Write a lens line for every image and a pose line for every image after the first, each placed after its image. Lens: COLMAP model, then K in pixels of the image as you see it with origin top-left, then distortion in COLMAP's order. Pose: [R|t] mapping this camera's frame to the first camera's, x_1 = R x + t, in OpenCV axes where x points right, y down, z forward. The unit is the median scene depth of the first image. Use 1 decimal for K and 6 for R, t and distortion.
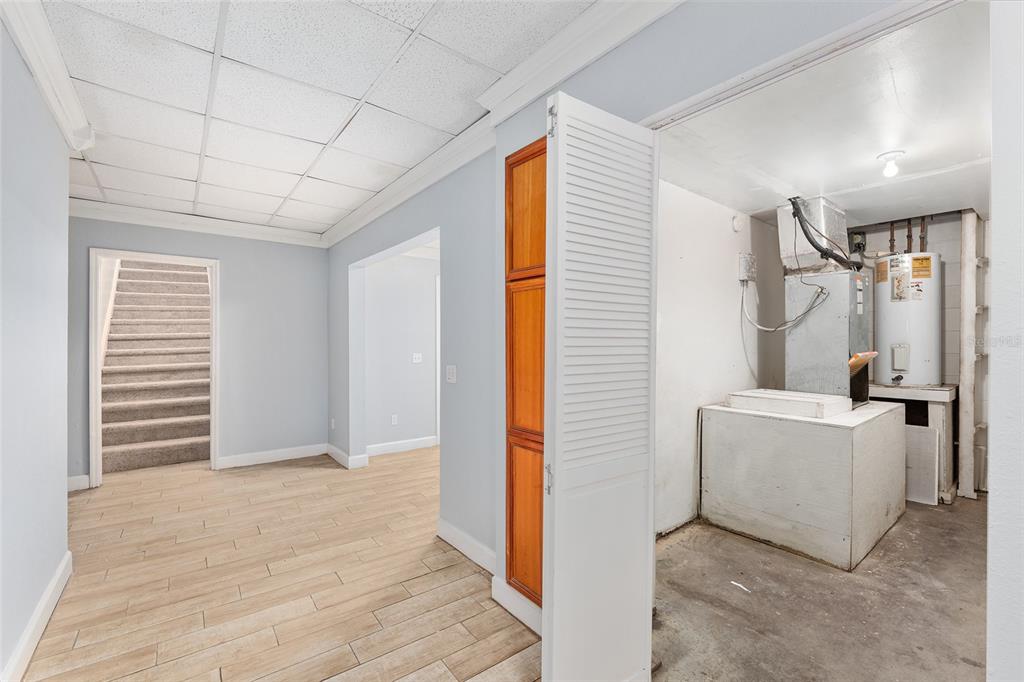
lens RADIAL K [[429.7, 0, 510.0], [0, 429.7, 343.6], [0, 0, 1]] dist [-0.008546, 0.000247]
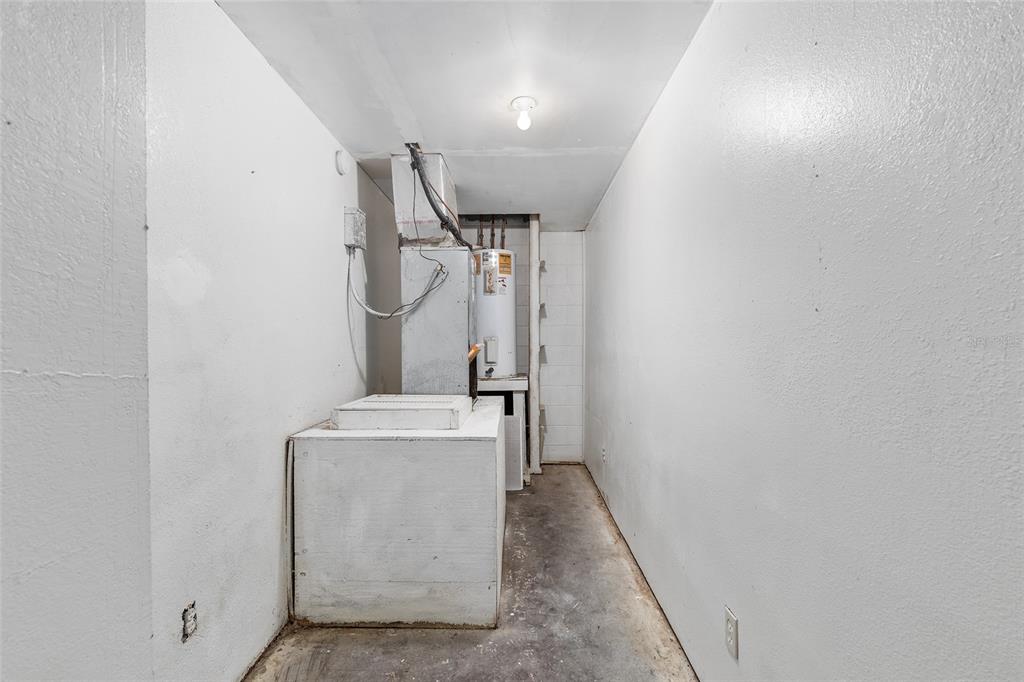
lens RADIAL K [[429.7, 0, 510.0], [0, 429.7, 343.6], [0, 0, 1]] dist [-0.008546, 0.000247]
pose [[0.623714, -0.005939, 0.781630, 0.160748], [0.010294, 0.999947, -0.000616, 0.020565], [-0.781585, 0.008431, 0.623742, 0.369592]]
